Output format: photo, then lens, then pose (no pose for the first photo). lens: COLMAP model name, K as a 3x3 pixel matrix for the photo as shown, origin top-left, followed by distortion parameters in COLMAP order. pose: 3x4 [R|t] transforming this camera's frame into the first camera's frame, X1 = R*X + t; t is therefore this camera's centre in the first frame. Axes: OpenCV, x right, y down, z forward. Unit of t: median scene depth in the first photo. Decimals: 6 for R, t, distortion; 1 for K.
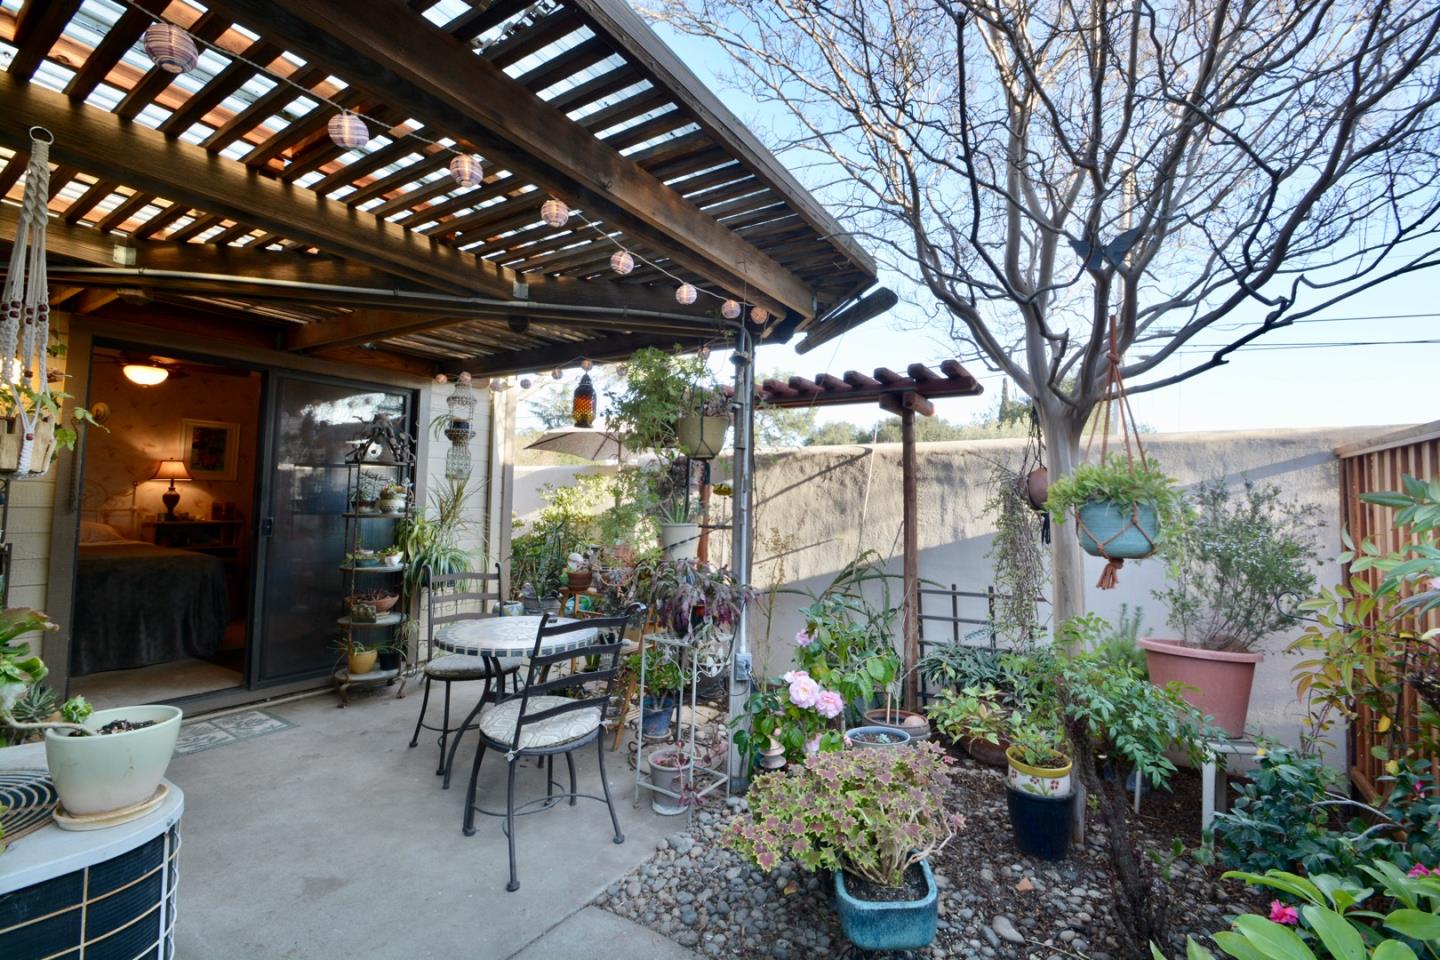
lens RADIAL K [[638.0, 0, 732.7], [0, 638.0, 459.4], [0, 0, 1]] dist [0.012886, -0.013413]
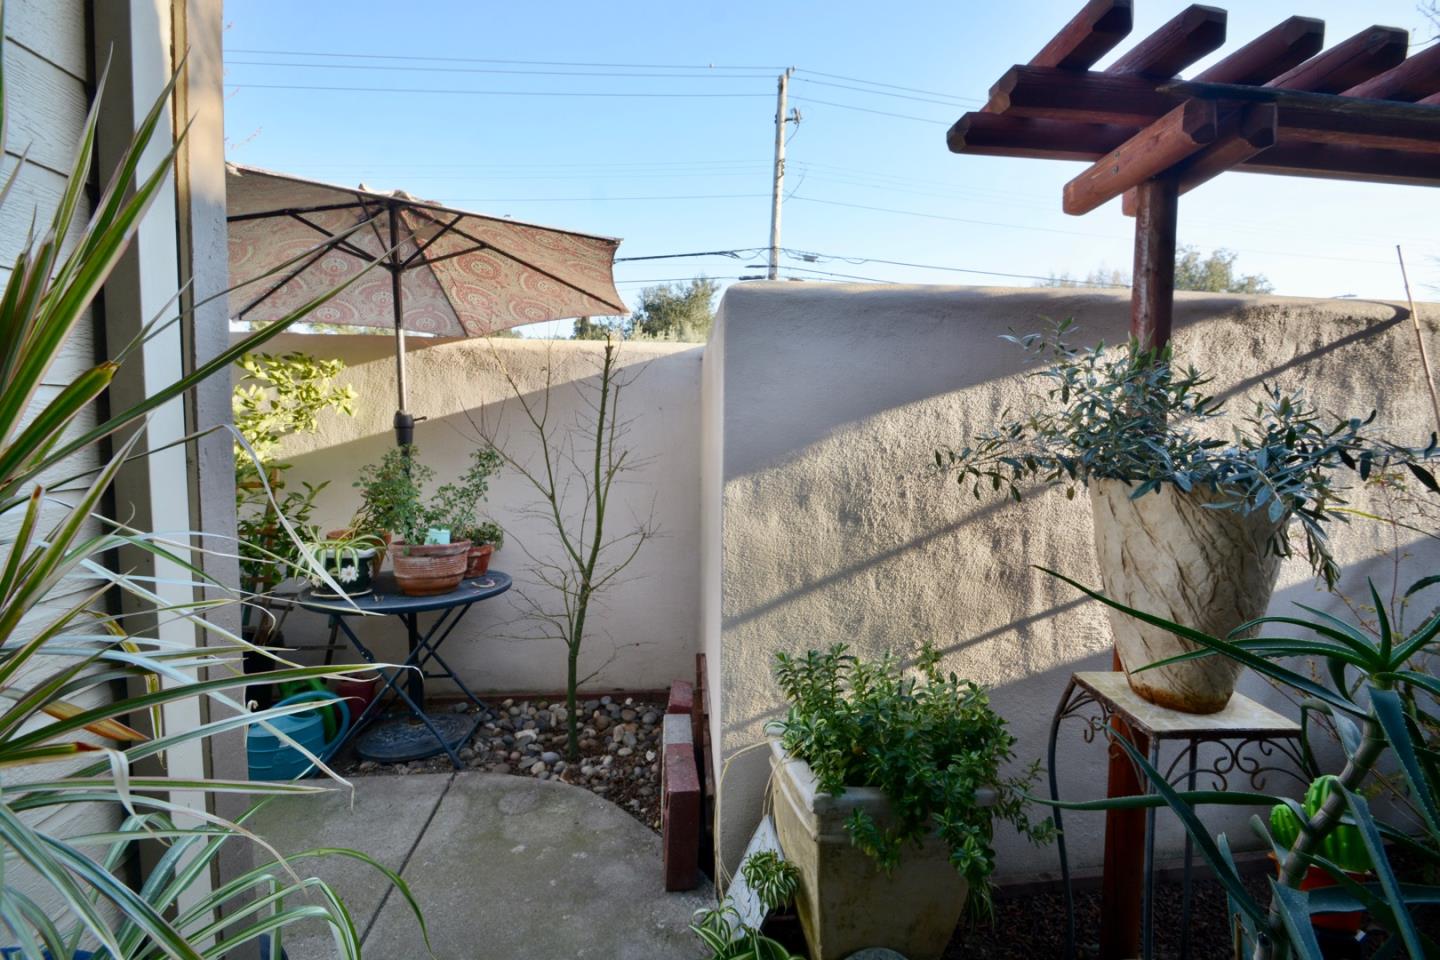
lens RADIAL K [[638.0, 0, 732.7], [0, 638.0, 459.4], [0, 0, 1]] dist [0.012886, -0.013413]
pose [[0.778778, -0.034870, 0.626330, -0.705709], [-0.042269, 0.993268, 0.107855, 0.097490], [-0.625874, -0.110470, 0.772061, 1.495700]]
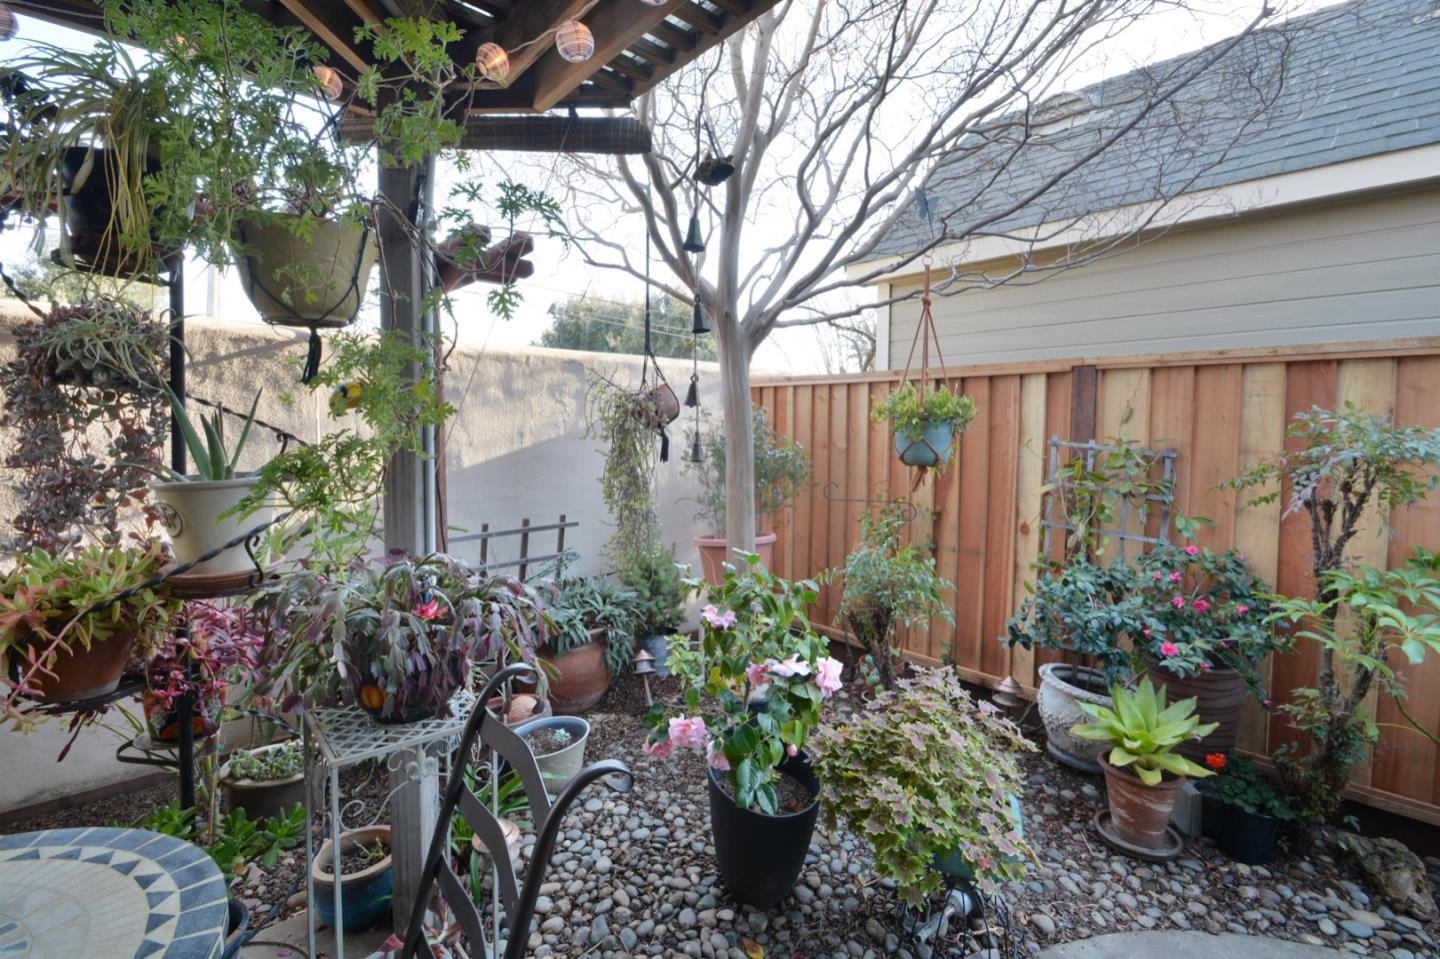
lens RADIAL K [[638.0, 0, 732.7], [0, 638.0, 458.9], [0, 0, 1]] dist [0.012886, -0.013413]
pose [[0.250812, -0.057012, 0.966356, -0.463216], [-0.062282, 0.995246, 0.074881, 0.052314], [-0.966030, -0.078968, 0.246068, 0.690548]]
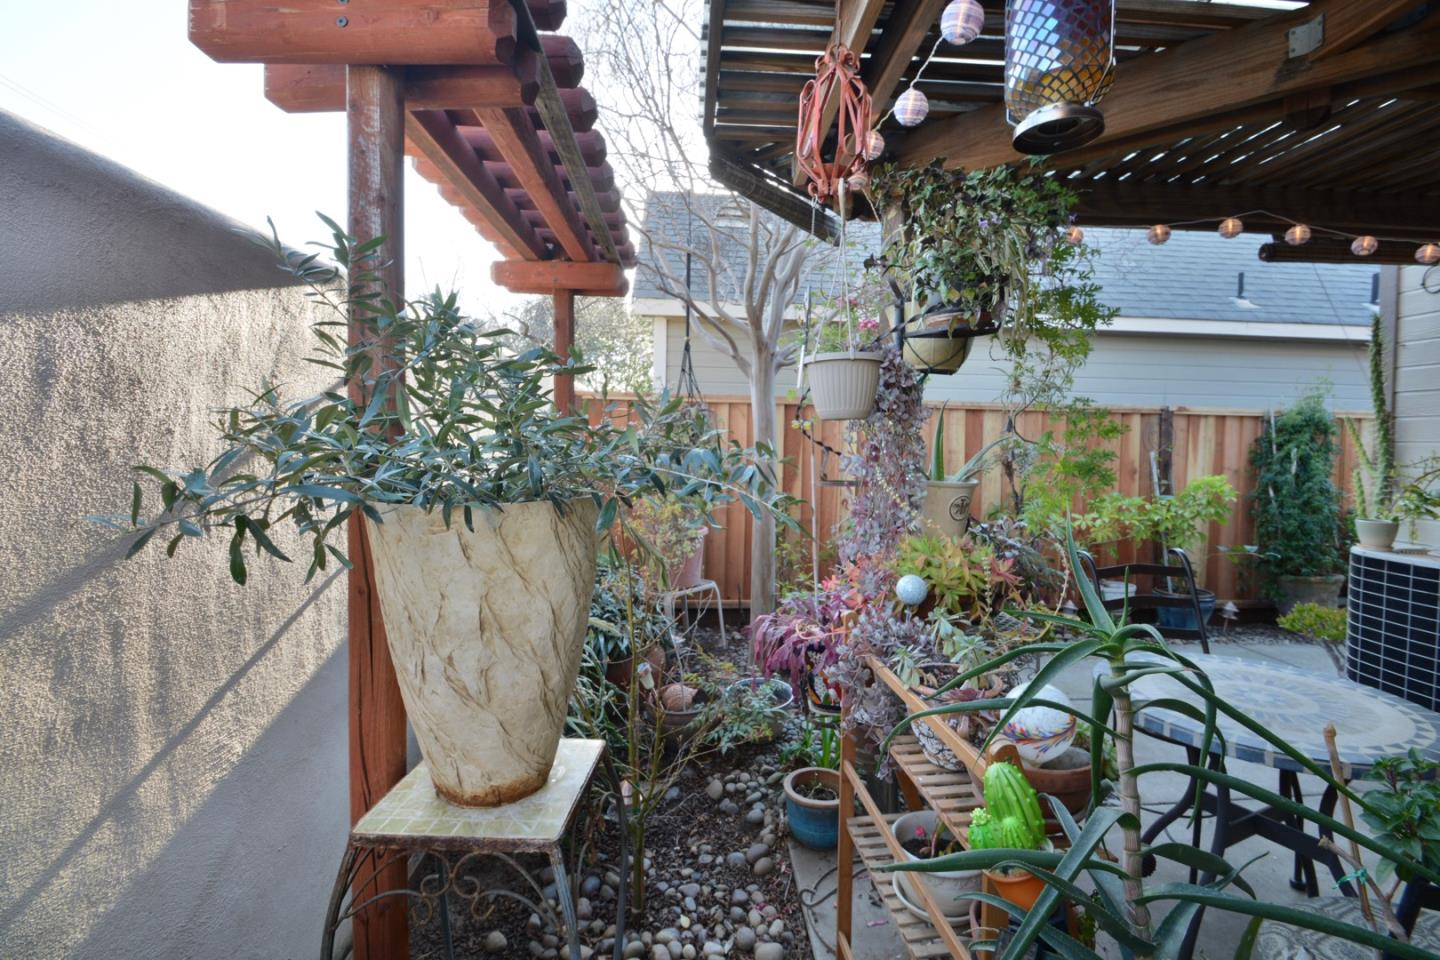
lens RADIAL K [[638.0, 0, 732.7], [0, 638.0, 459.4], [0, 0, 1]] dist [0.012886, -0.013413]
pose [[-0.593763, -0.045470, 0.803354, -0.514142], [-0.069802, 0.997549, 0.004871, 0.118547], [-0.801607, -0.053184, -0.595482, 1.766211]]
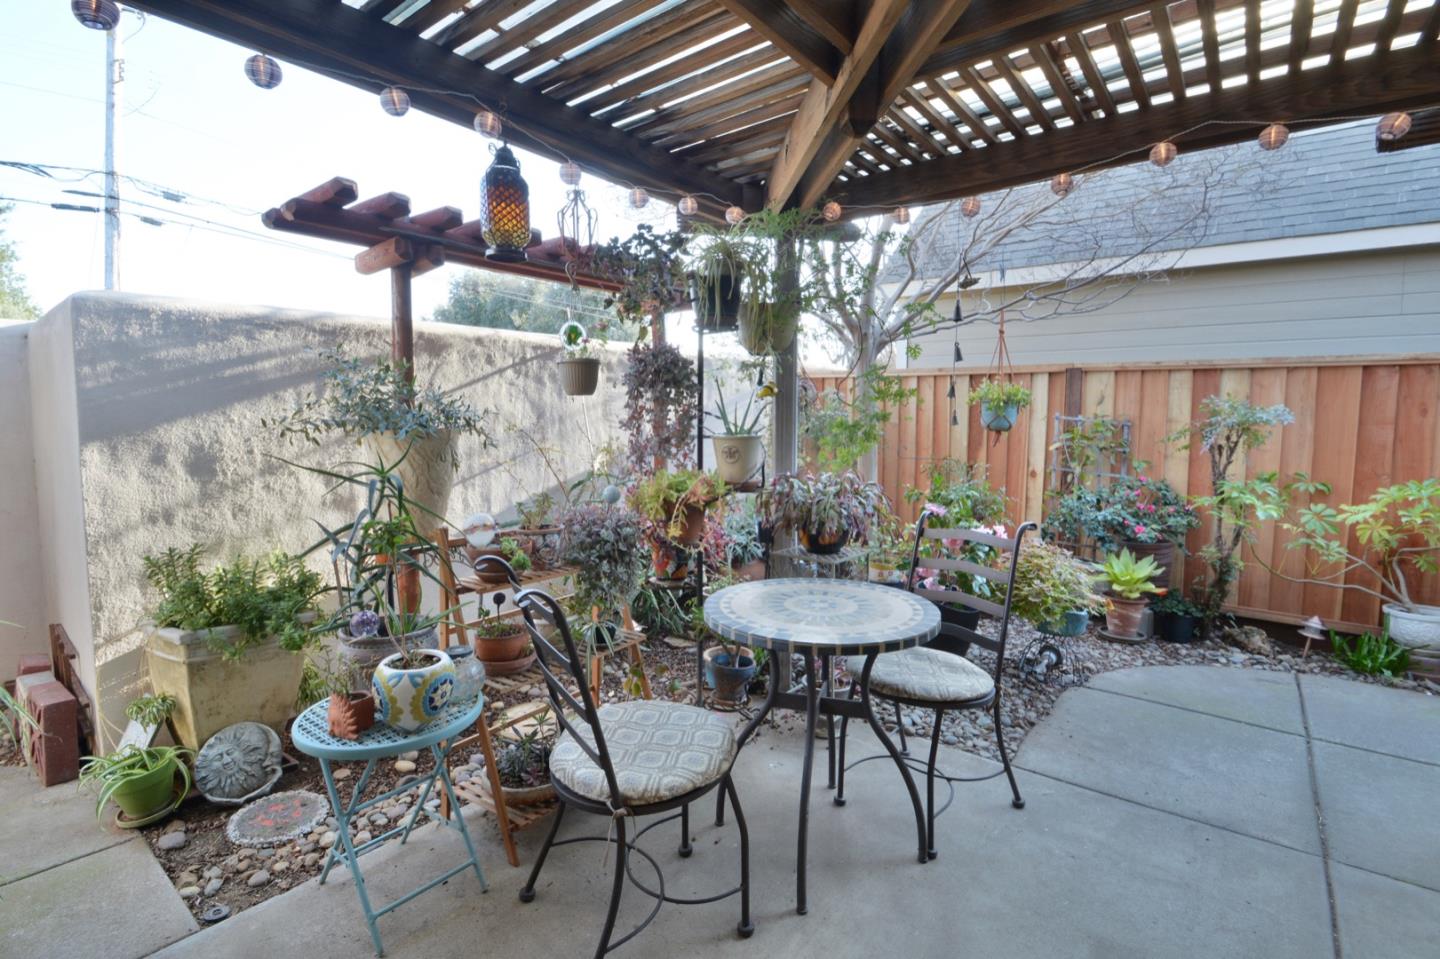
lens RADIAL K [[654.9, 0, 728.1], [0, 654.9, 457.6], [0, 0, 1]] dist [0.022308, -0.018885]
pose [[0.093064, -0.084506, 0.992067, -1.059540], [-0.062387, 0.993939, 0.090518, 0.073111], [-0.993704, -0.070316, 0.087227, 1.106310]]
